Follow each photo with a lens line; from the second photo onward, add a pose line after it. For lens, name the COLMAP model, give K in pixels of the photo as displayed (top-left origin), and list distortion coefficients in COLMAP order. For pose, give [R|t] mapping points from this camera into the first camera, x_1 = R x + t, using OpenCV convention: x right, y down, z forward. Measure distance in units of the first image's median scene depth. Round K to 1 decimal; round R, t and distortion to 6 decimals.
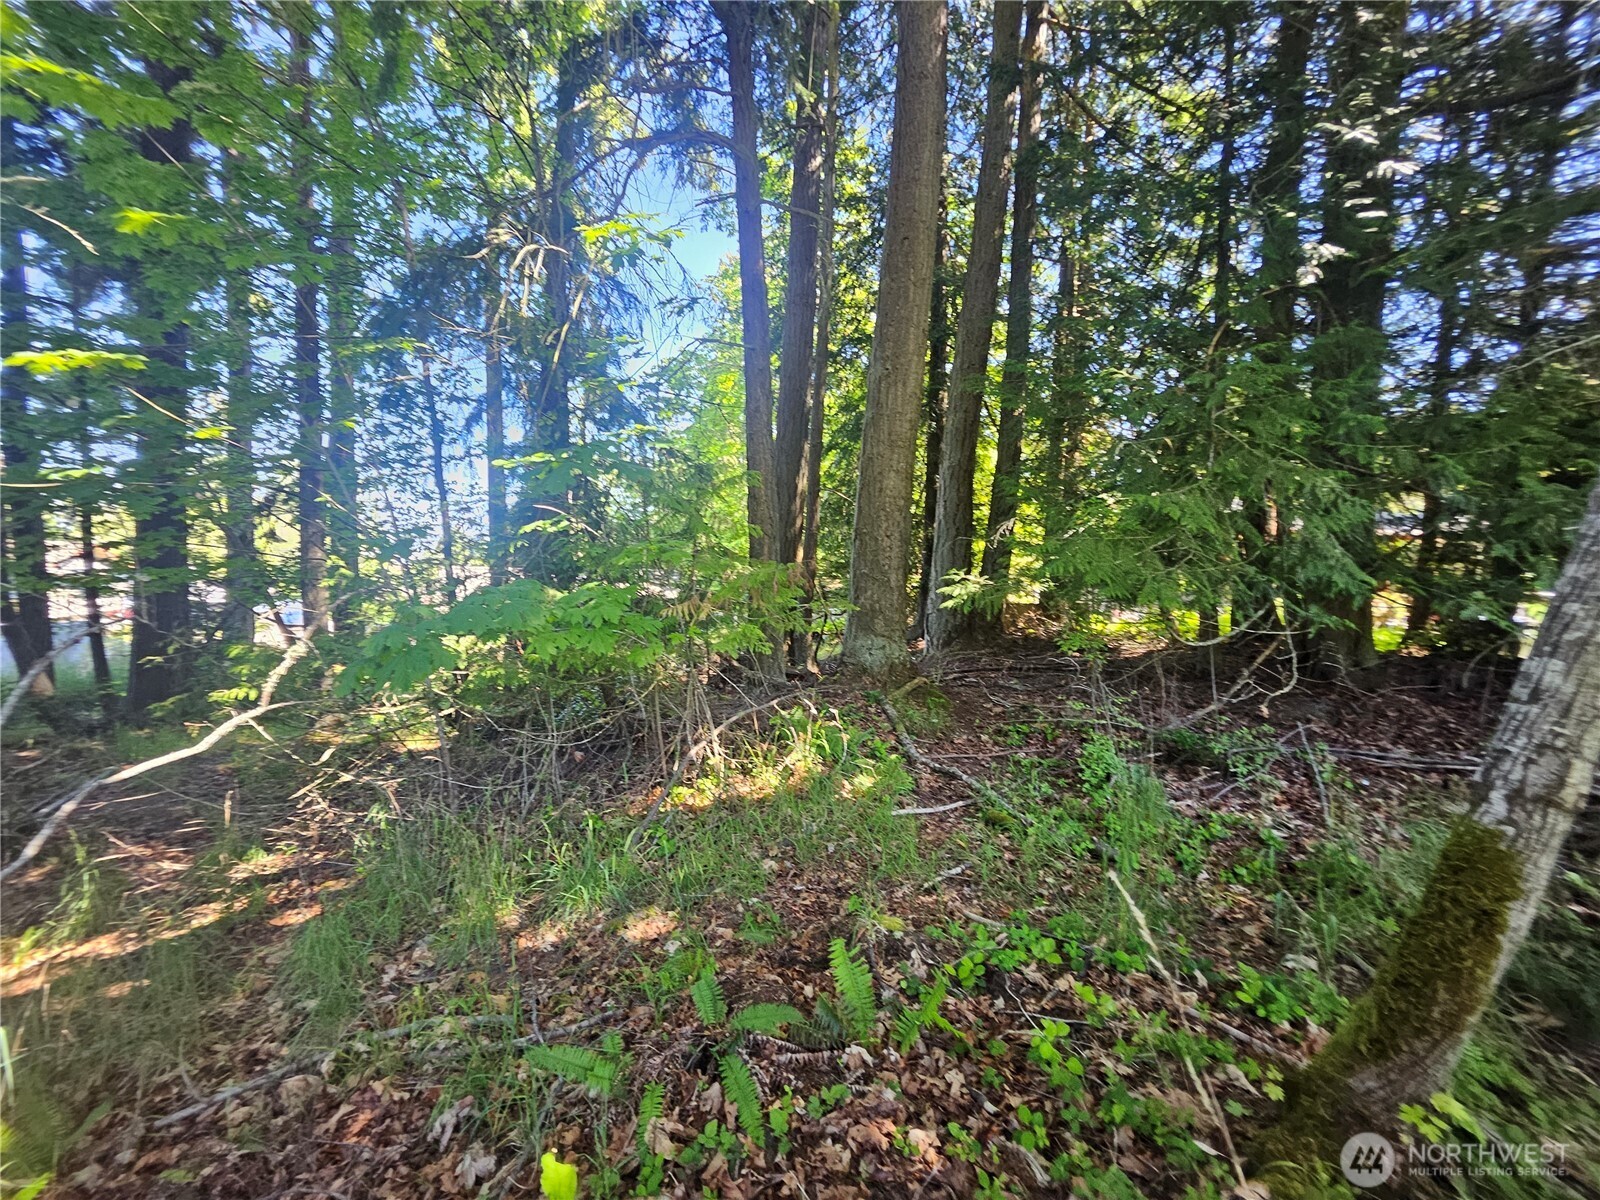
lens RADIAL K [[609.1, 0, 854.8], [0, 609.1, 607.3], [0, 0, 1]] dist [-0.019098, 0.000323]
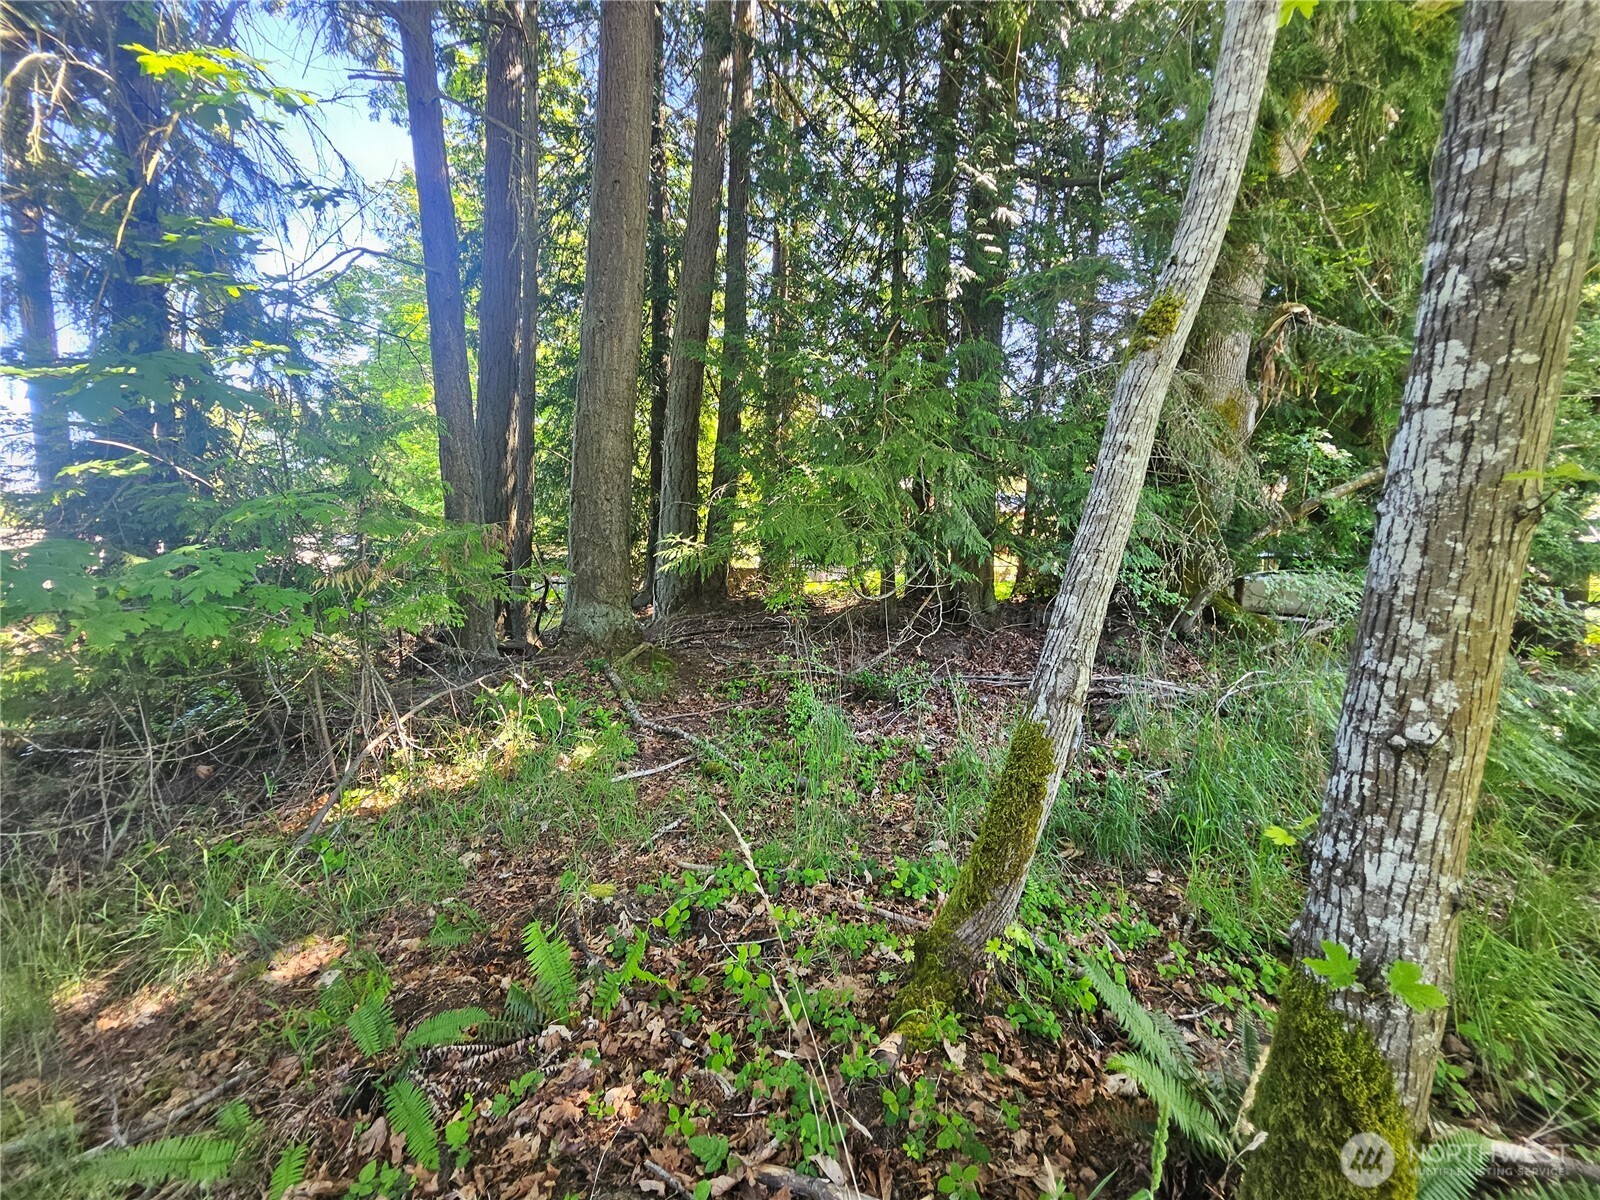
lens RADIAL K [[637.6, 0, 800.0], [0, 637.6, 600.0], [0, 0, 1]] dist [-0.028894, -0.000233]
pose [[0.894383, -0.037588, 0.445719, -0.114306], [0.007354, 0.997564, 0.069368, -0.022502], [-0.447241, -0.058764, 0.892481, -0.039253]]
